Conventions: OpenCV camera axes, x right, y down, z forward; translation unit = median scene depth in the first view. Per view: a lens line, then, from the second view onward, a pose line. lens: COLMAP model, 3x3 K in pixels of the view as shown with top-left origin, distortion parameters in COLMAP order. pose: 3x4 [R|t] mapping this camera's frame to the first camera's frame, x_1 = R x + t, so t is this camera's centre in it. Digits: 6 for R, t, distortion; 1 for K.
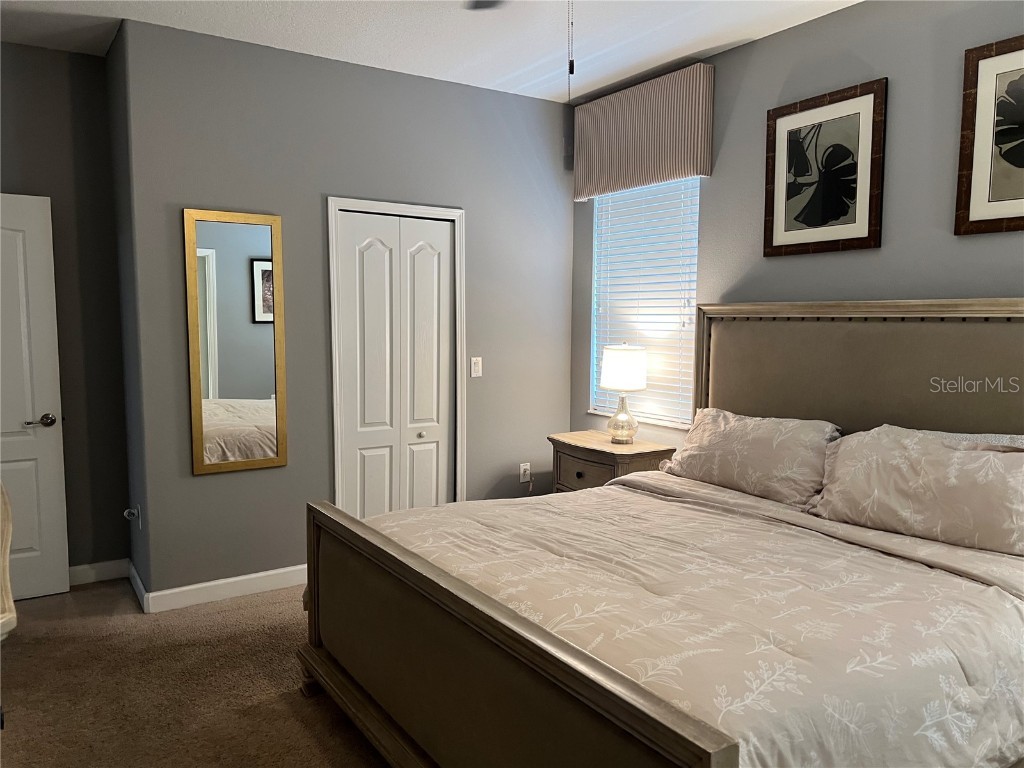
lens RADIAL K [[768.2, 0, 507.9], [0, 768.2, 379.4], [0, 0, 1]] dist [0.038177, -0.035422]
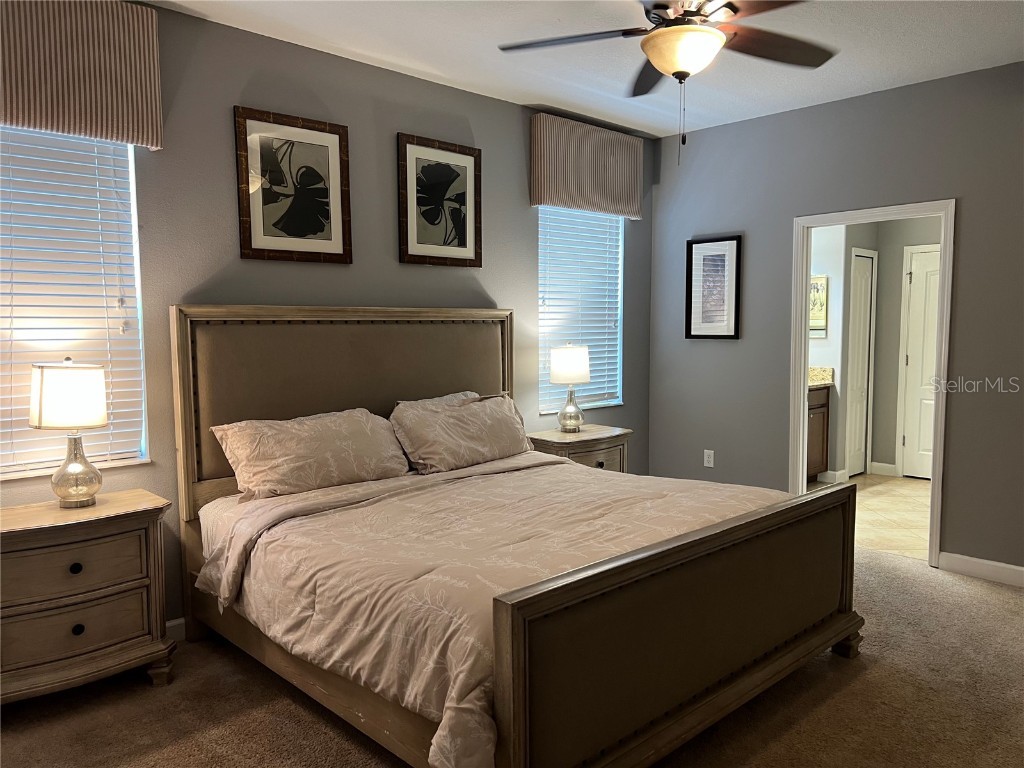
lens RADIAL K [[768.2, 0, 507.0], [0, 768.2, 391.2], [0, 0, 1]] dist [0.038177, -0.035422]
pose [[-0.177784, -0.089369, 0.980003, -0.755757], [0.086710, 0.990572, 0.106063, -0.074646], [-0.980242, 0.103832, -0.168359, 0.942165]]
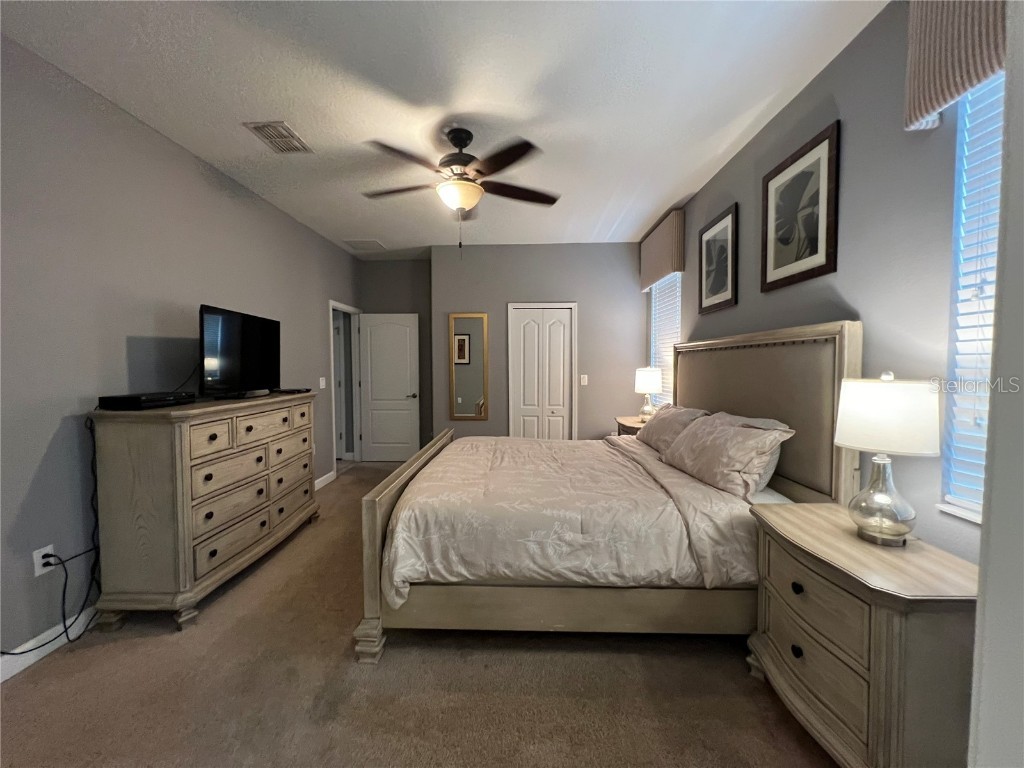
lens RADIAL K [[407.0, 0, 510.3], [0, 407.0, 373.9], [0, 0, 1]] dist [-0.001800, -0.000005]
pose [[0.819569, 0.006928, -0.572939, 0.556367], [-0.040578, 0.998118, -0.045976, 0.032616], [0.571542, 0.060929, 0.818307, 0.037904]]
